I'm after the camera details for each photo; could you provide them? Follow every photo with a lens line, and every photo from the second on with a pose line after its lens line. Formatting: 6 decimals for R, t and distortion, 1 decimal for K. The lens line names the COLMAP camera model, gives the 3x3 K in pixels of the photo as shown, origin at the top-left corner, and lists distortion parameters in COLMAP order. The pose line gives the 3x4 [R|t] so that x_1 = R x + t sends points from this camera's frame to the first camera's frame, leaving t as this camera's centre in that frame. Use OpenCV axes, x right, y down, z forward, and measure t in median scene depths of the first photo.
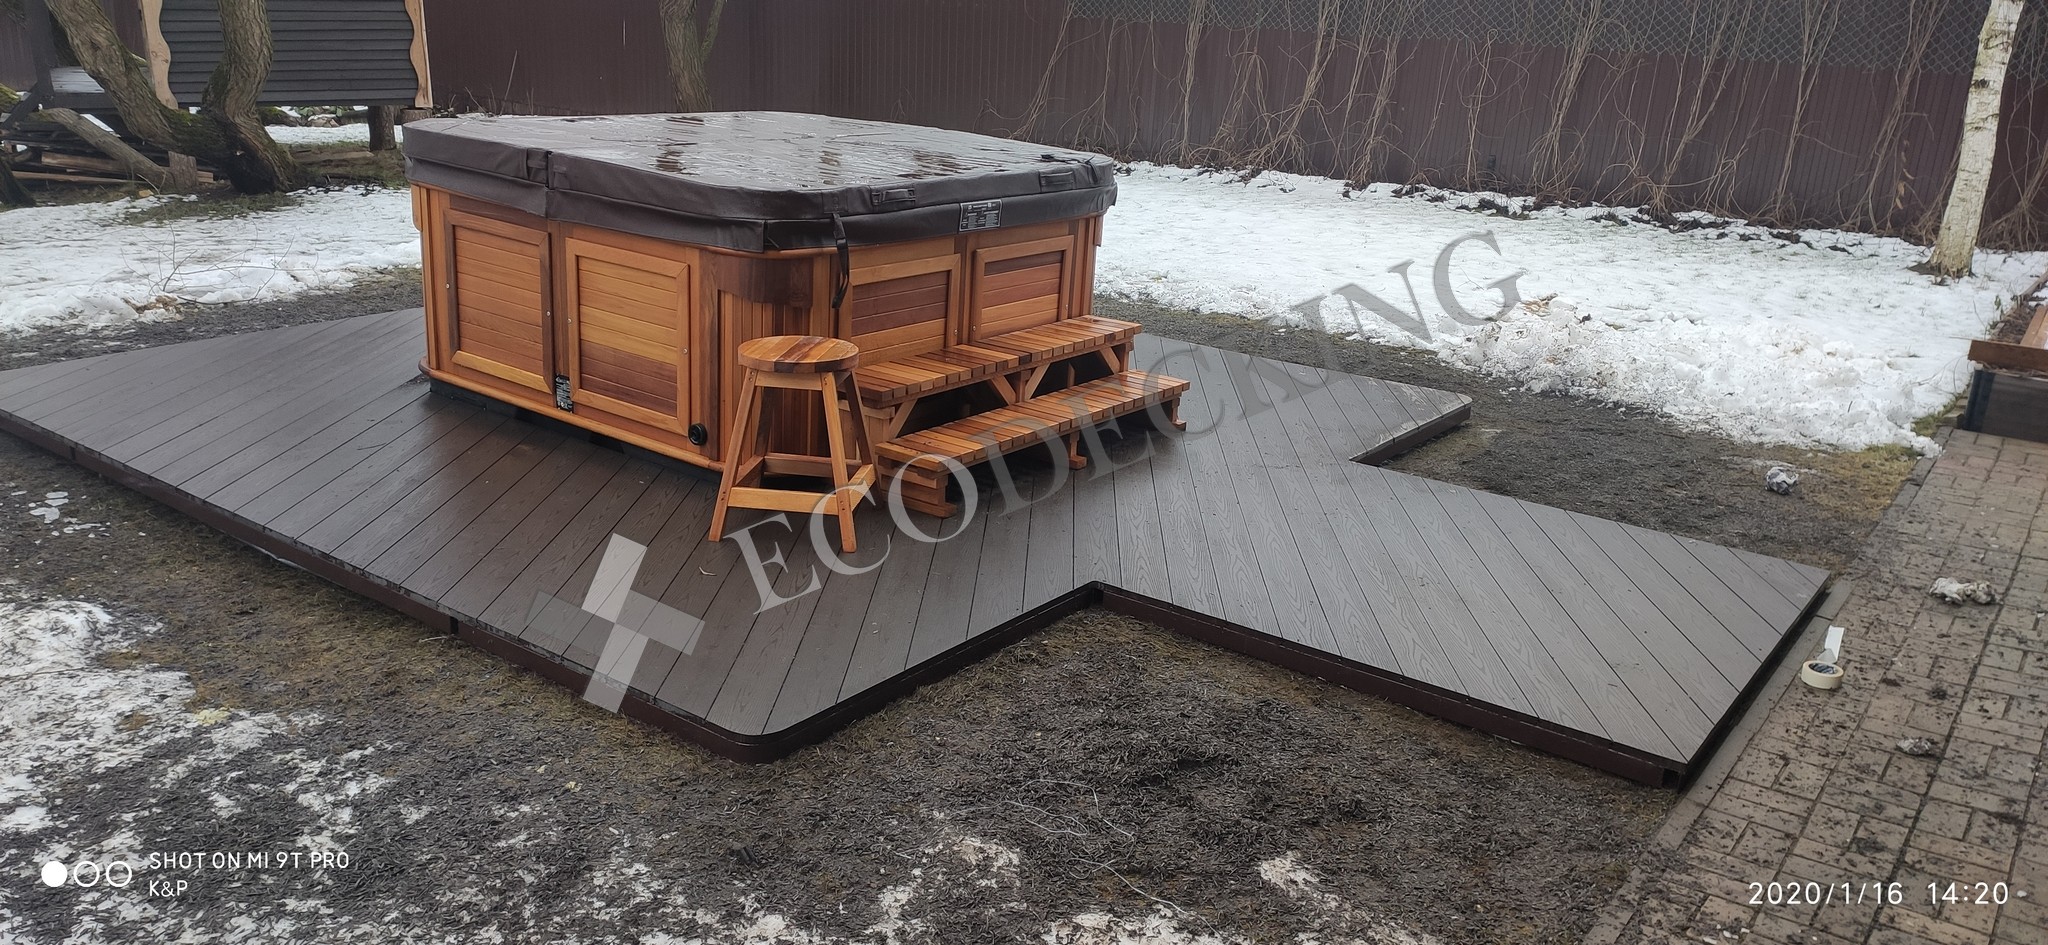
lens RADIAL K [[1522.1, 0, 1000.6], [0, 1522.1, 476.3], [0, 0, 1]] dist [0.098314, -0.131398]
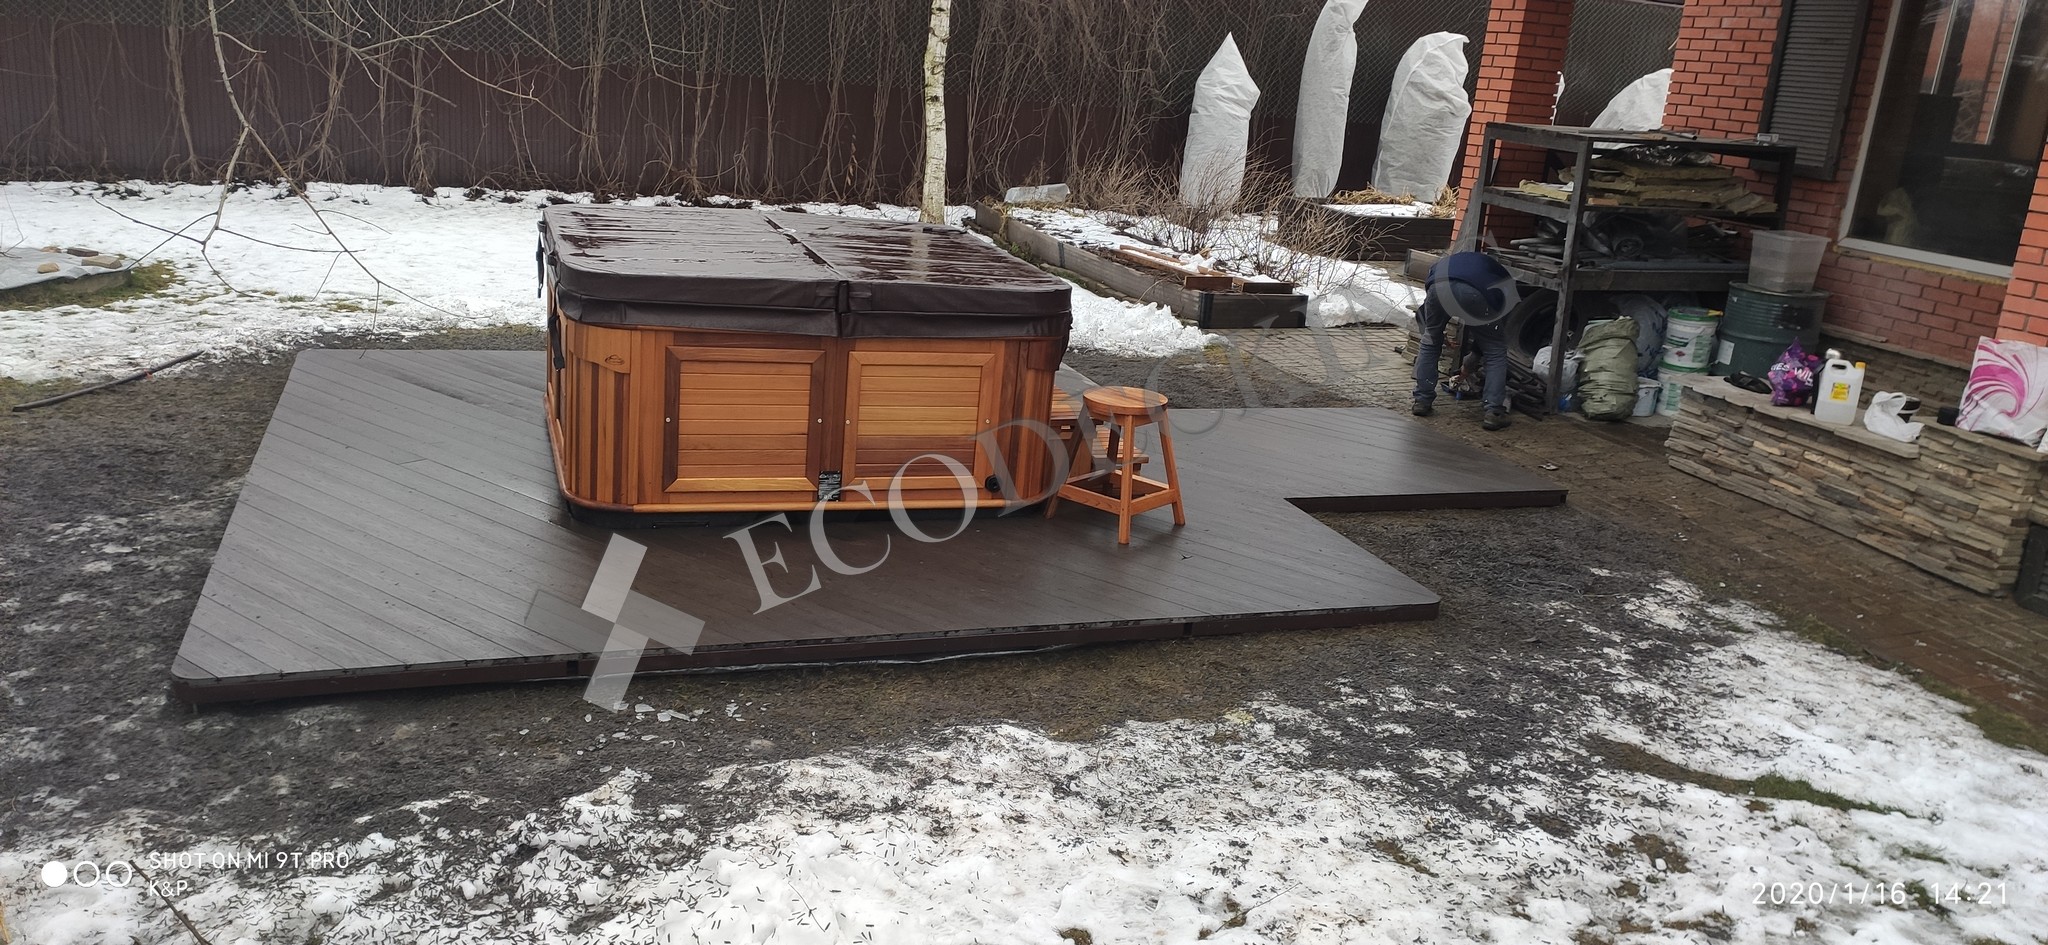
lens RADIAL K [[1522.1, 0, 1016.8], [0, 1522.1, 476.4], [0, 0, 1]] dist [0.098314, -0.131398]
pose [[0.553966, -0.235268, 0.798606, -1.182548], [0.200555, 0.968703, 0.146260, -0.212168], [-0.808022, 0.079141, 0.583812, 0.235260]]
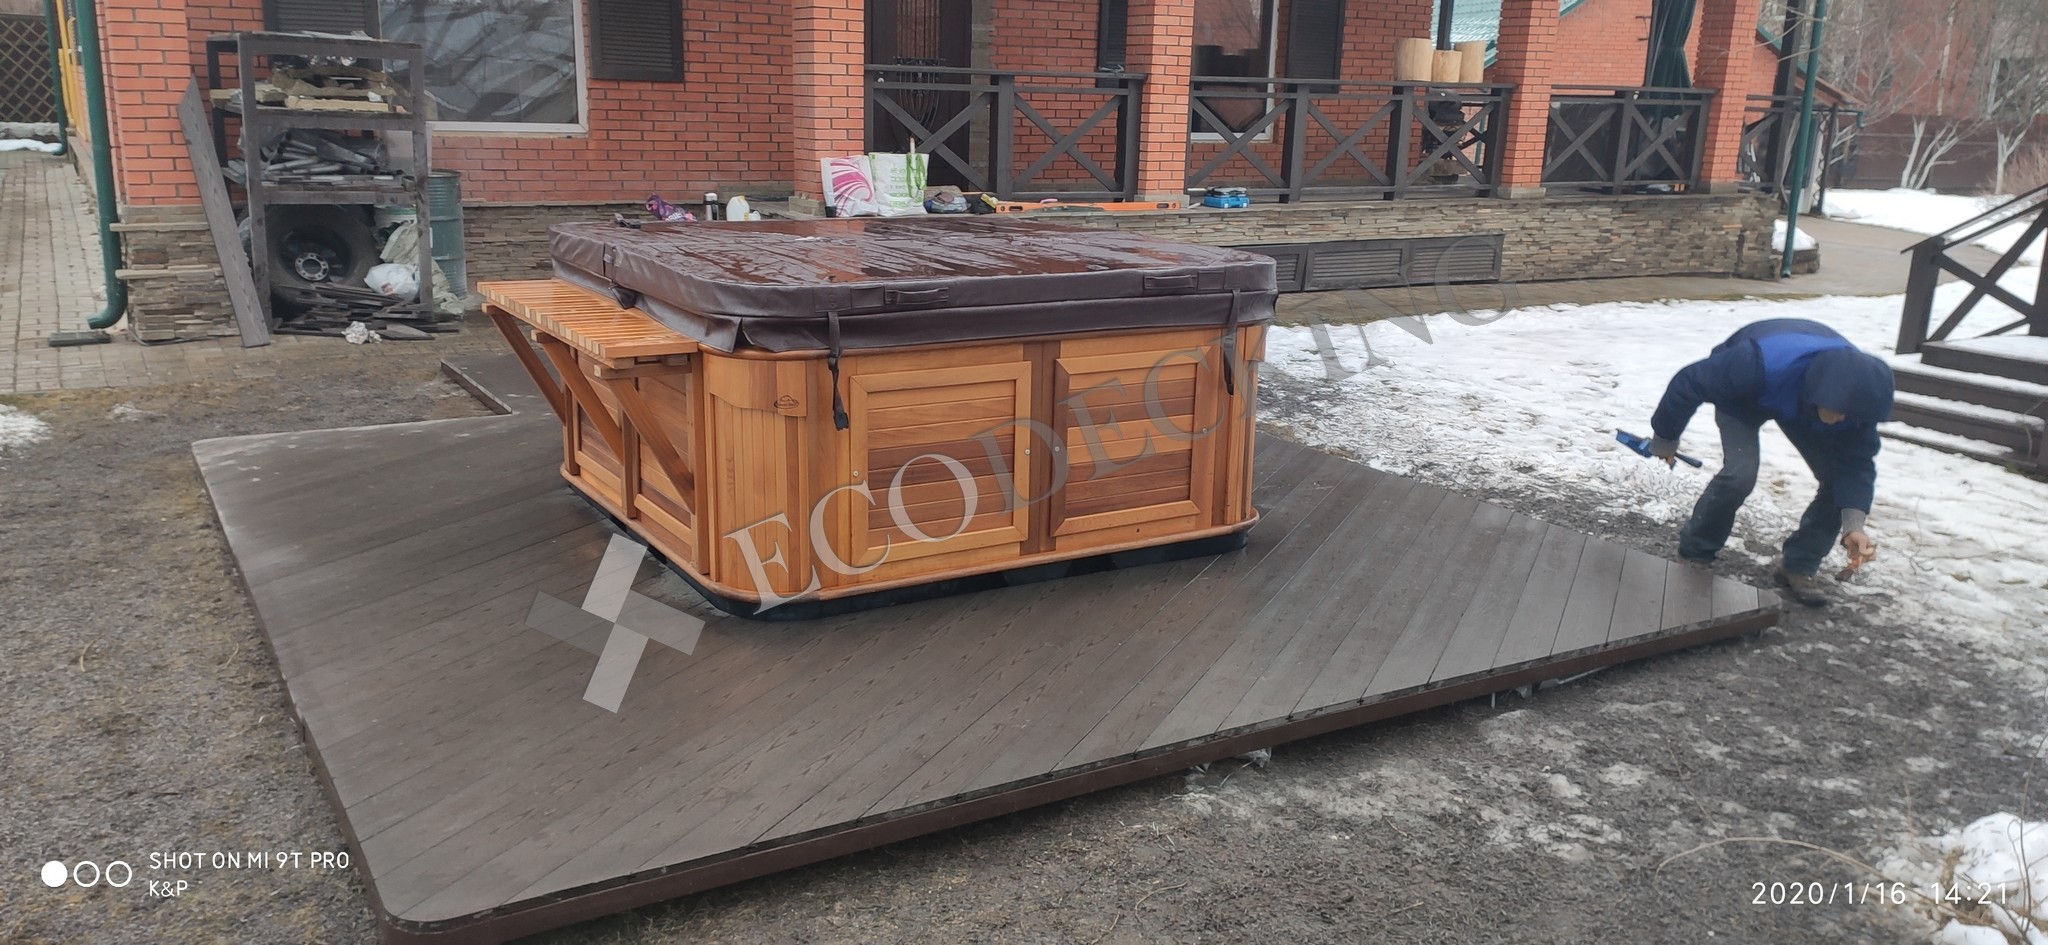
lens RADIAL K [[1522.1, 0, 1023.3], [0, 1522.1, 481.4], [0, 0, 1]] dist [0.098314, -0.131398]
pose [[-0.930303, -0.163306, 0.328432, -0.635283], [0.038228, 0.847372, 0.529622, -0.674291], [-0.364795, 0.505264, -0.782070, 2.046550]]
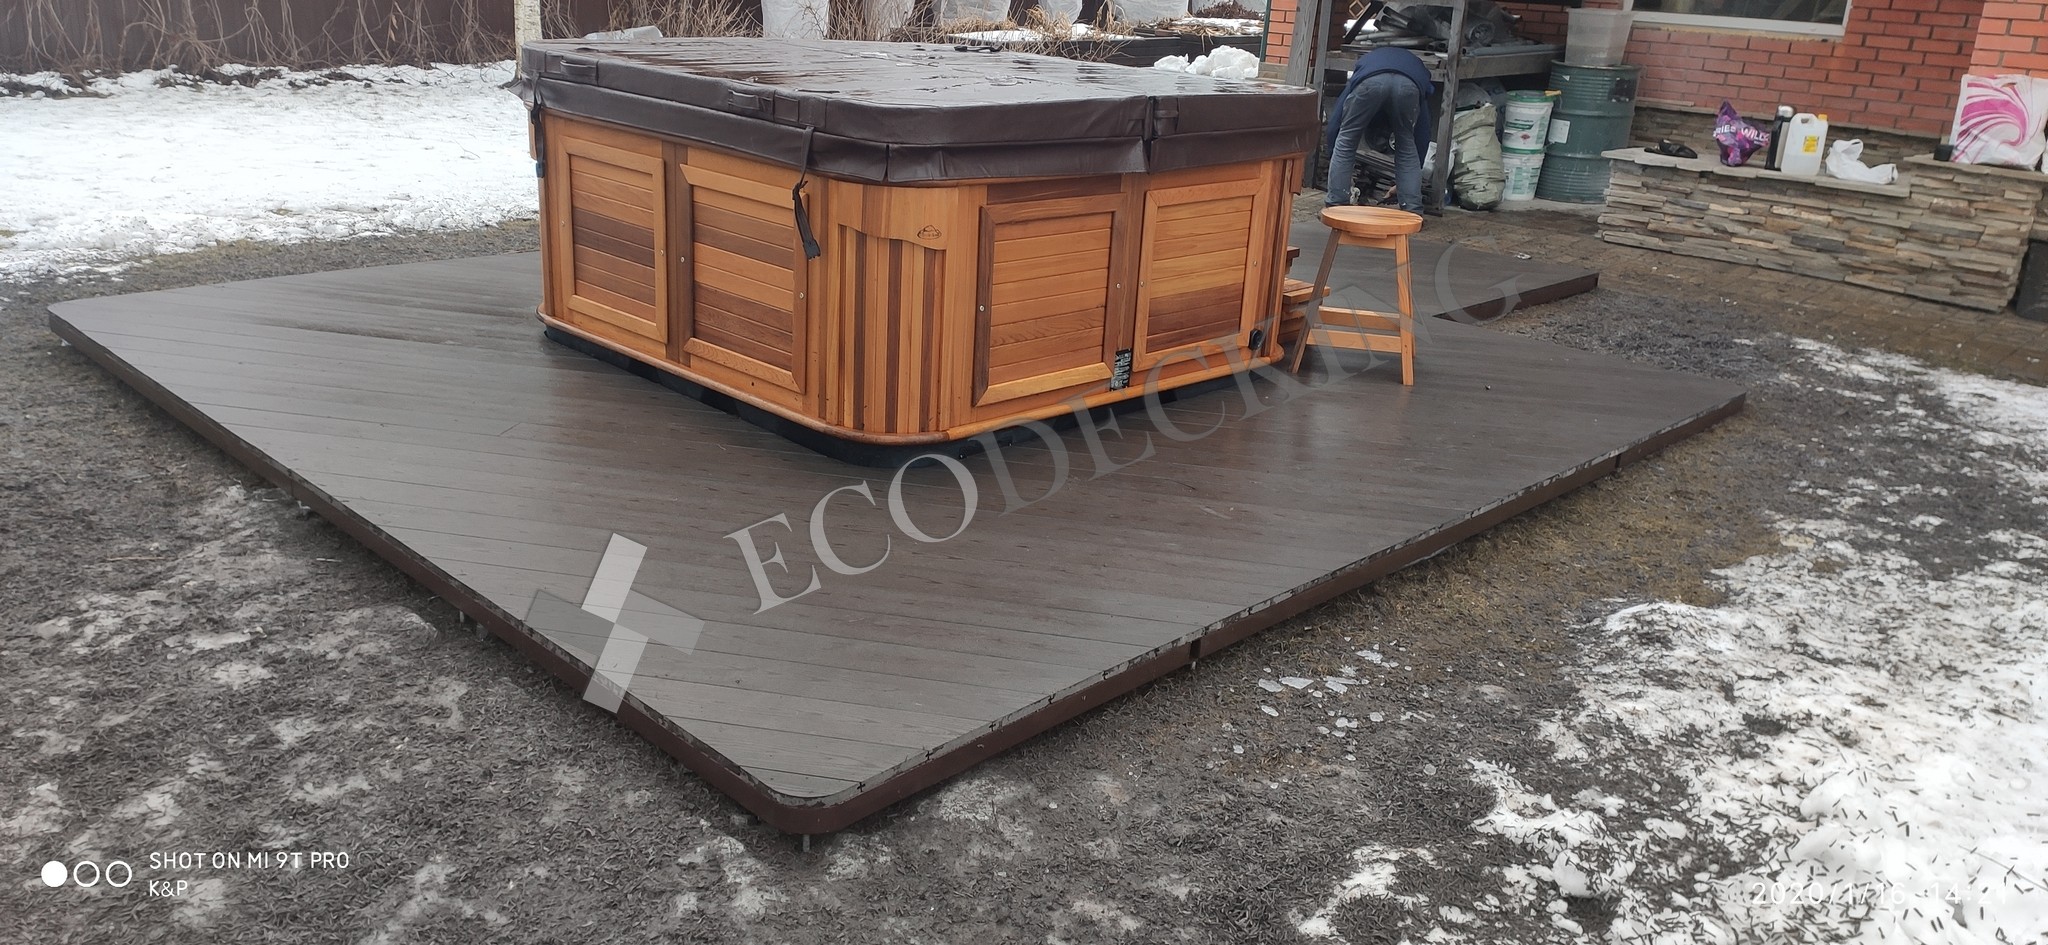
lens RADIAL K [[1522.1, 0, 1018.0], [0, 1522.1, 483.5], [0, 0, 1]] dist [0.098314, -0.131398]
pose [[0.130153, -0.371952, 0.919082, -1.206954], [0.256047, 0.908133, 0.331262, -0.323416], [-0.957862, 0.192213, 0.213434, 0.933439]]
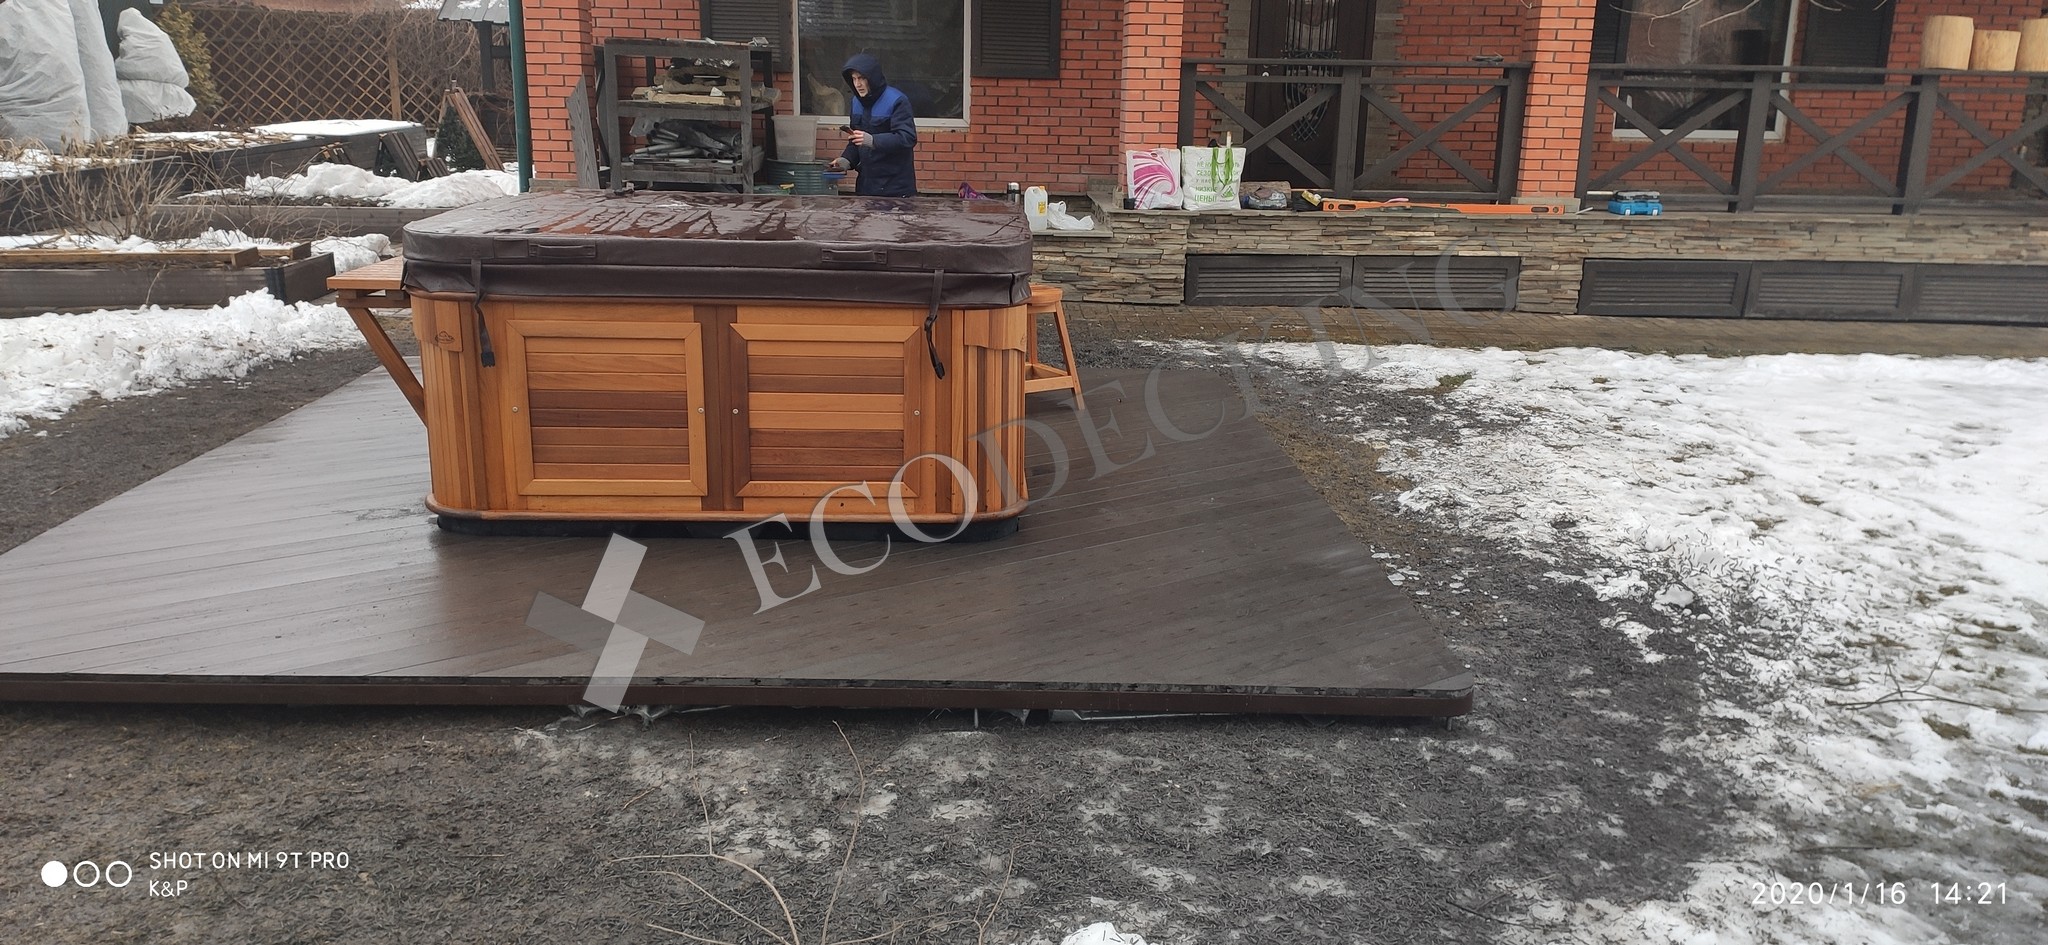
lens RADIAL K [[1522.1, 0, 1016.8], [0, 1522.1, 481.6], [0, 0, 1]] dist [0.098314, -0.131398]
pose [[-0.630226, -0.260347, 0.731461, -1.178327], [0.185222, 0.864489, 0.467282, -0.575714], [-0.753995, 0.429976, -0.496601, 1.661748]]
